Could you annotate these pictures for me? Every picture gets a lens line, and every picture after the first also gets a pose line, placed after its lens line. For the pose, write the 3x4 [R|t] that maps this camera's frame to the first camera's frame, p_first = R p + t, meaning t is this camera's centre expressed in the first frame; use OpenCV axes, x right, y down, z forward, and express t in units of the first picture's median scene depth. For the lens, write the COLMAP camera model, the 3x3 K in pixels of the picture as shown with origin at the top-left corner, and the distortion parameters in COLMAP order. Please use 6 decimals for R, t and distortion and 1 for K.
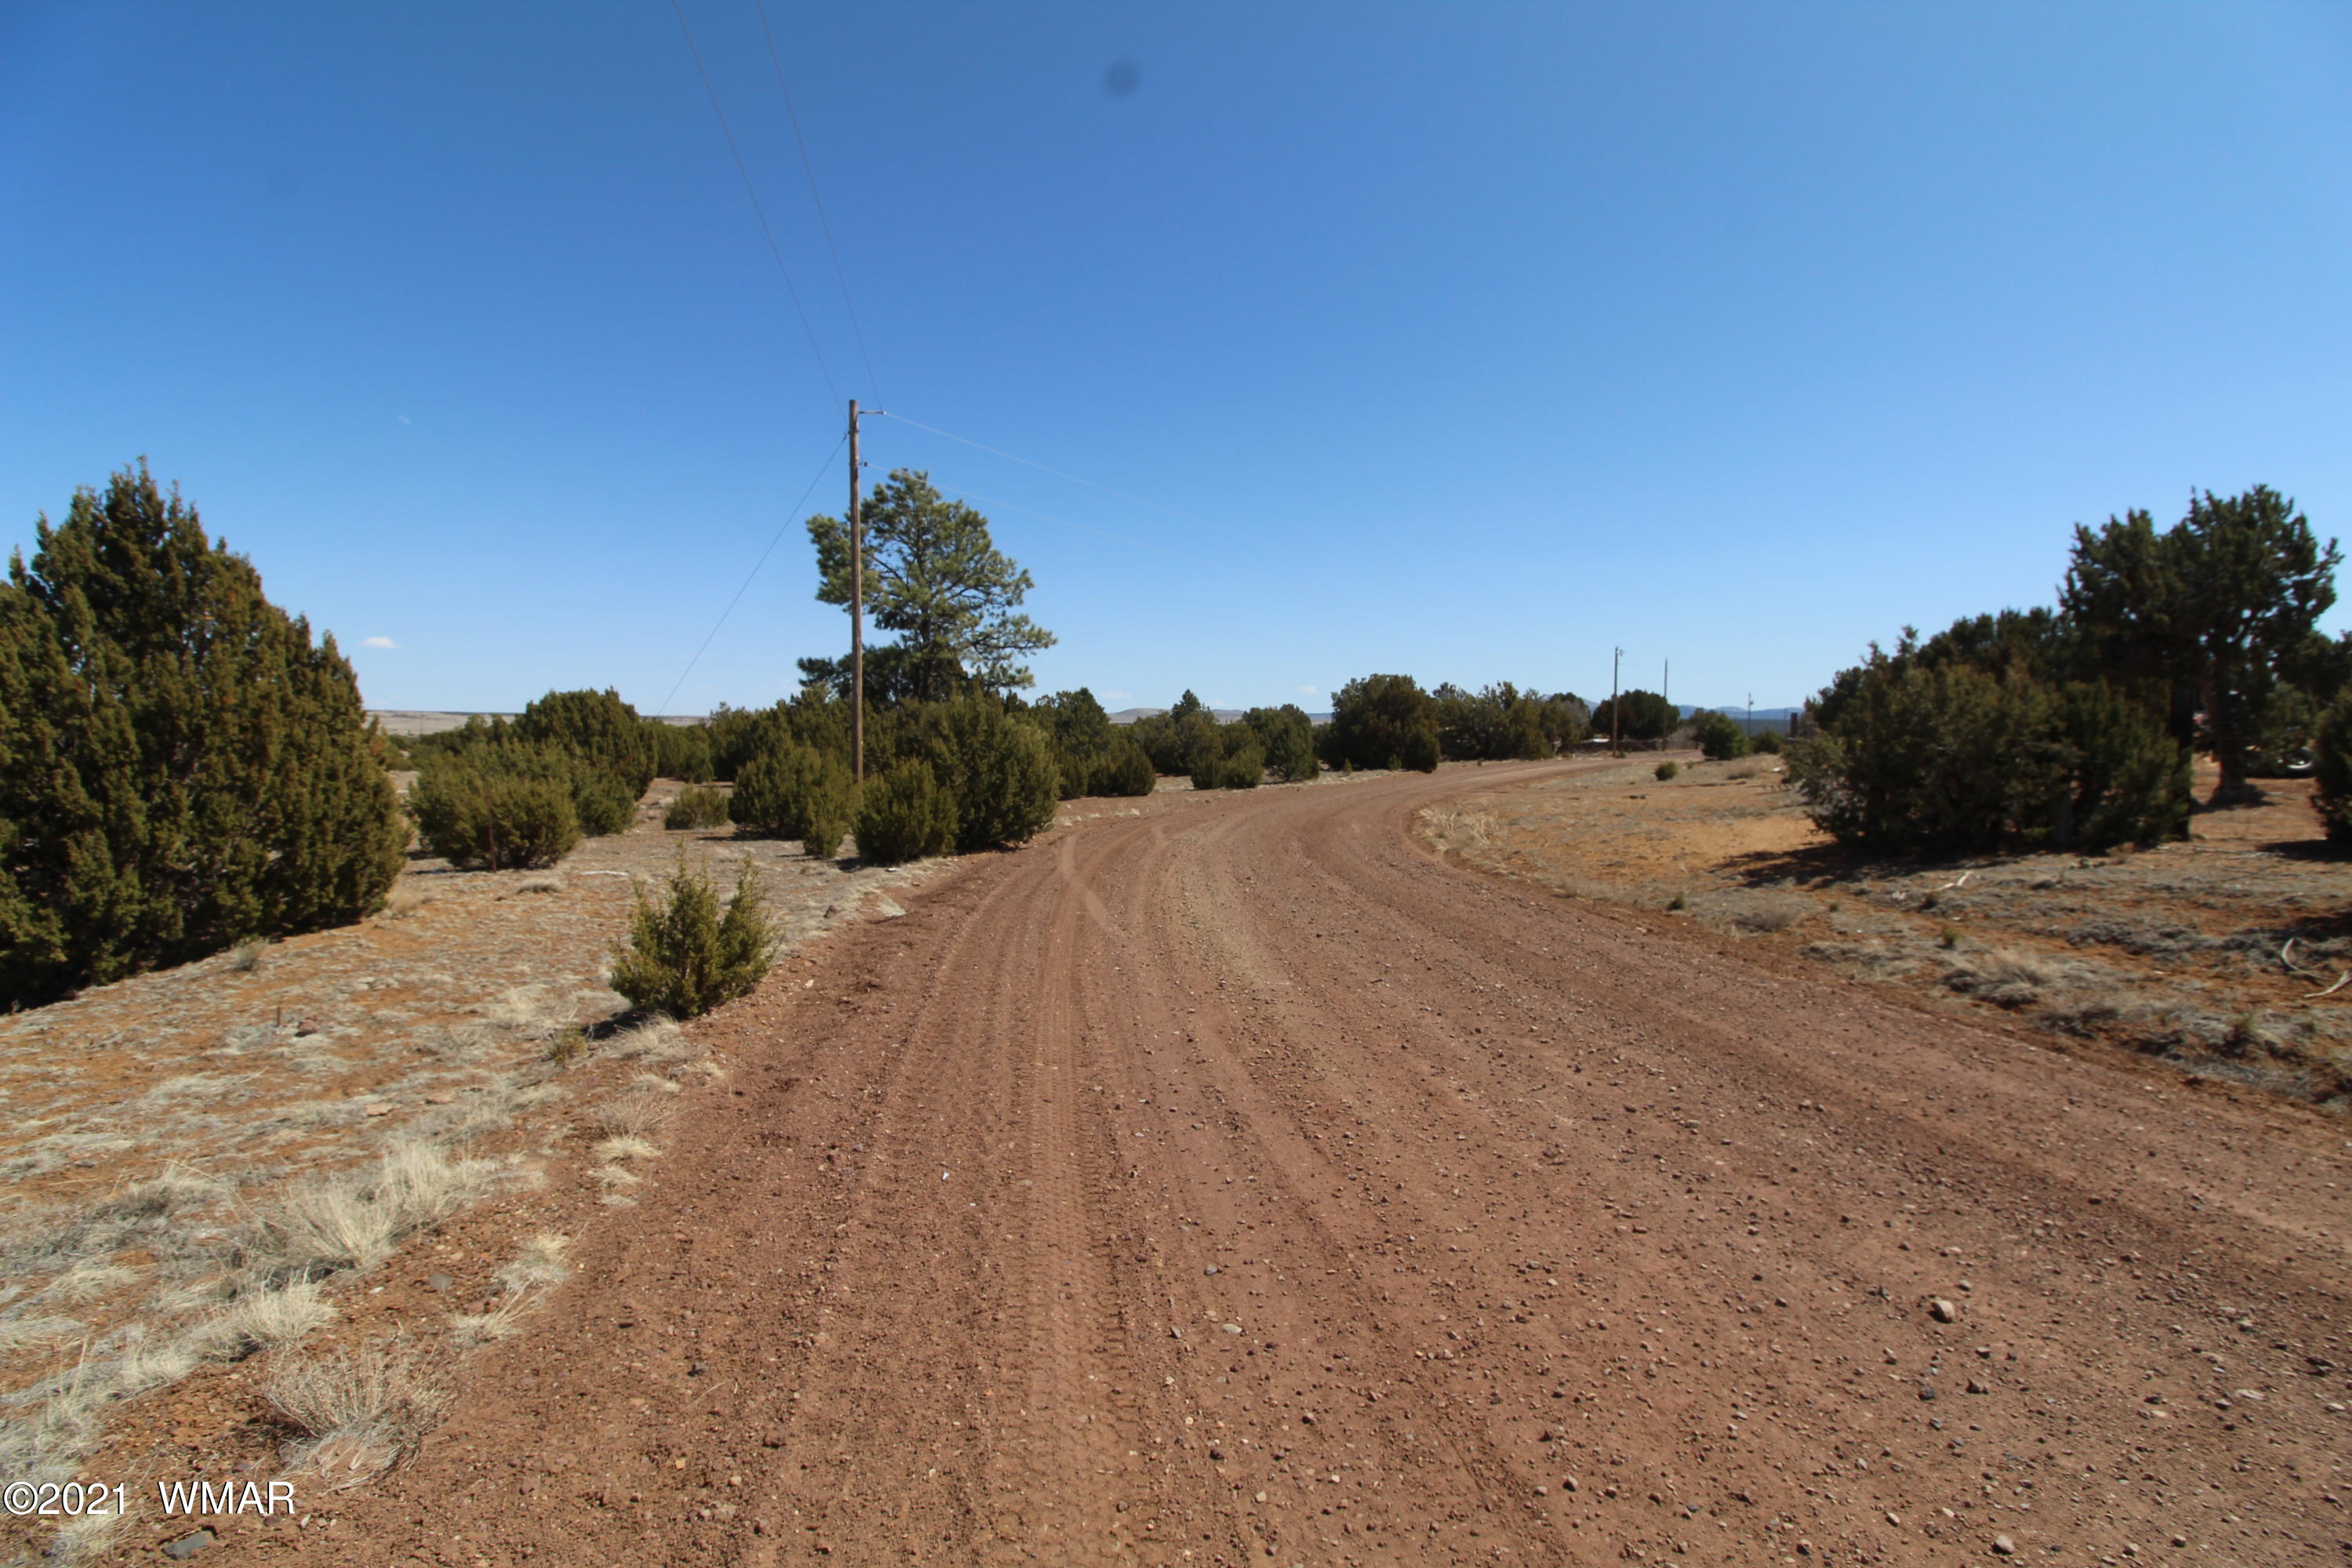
lens RADIAL K [[1103.2, 0, 1179.3], [0, 1103.2, 780.6], [0, 0, 1]] dist [0.000056, -0.000073]
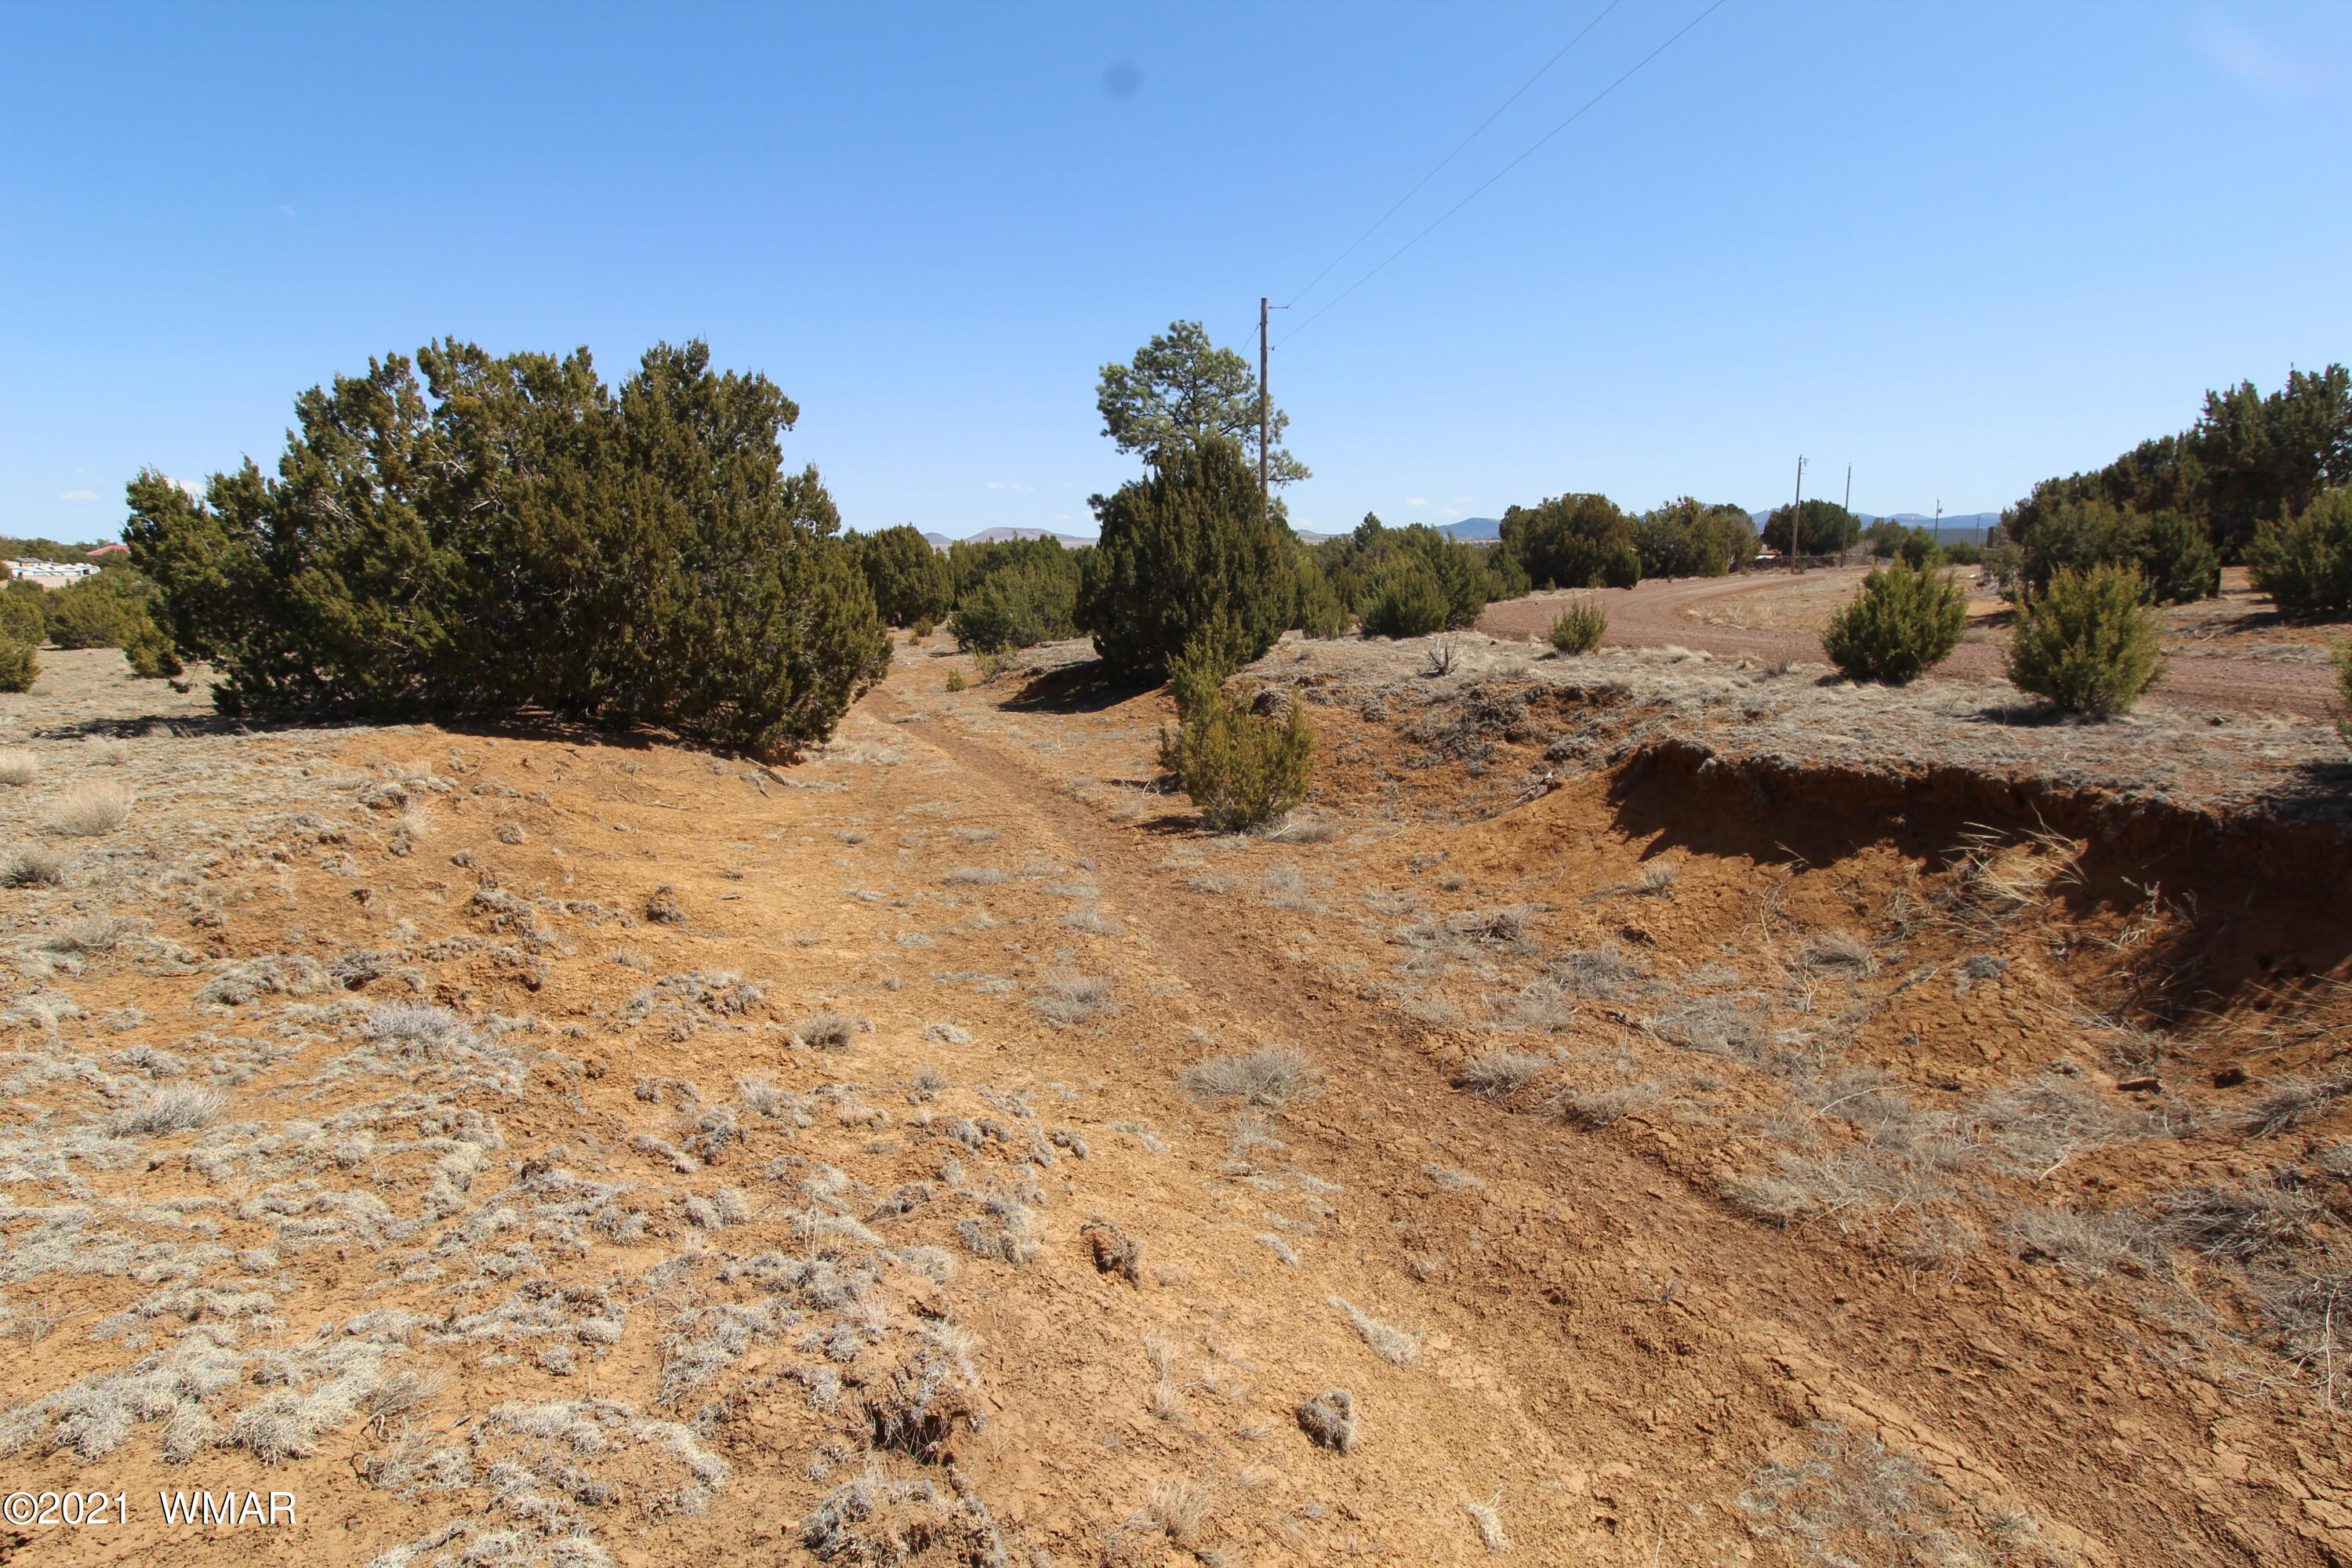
lens RADIAL K [[1283.6, 0, 1172.9], [0, 1283.6, 782.9], [0, 0, 1]] dist [0.002222, -0.000417]
pose [[0.998636, -0.010018, -0.051237, -0.184282], [0.016546, 0.991557, 0.128613, 0.013998], [0.049516, -0.129286, 0.990370, -0.325145]]
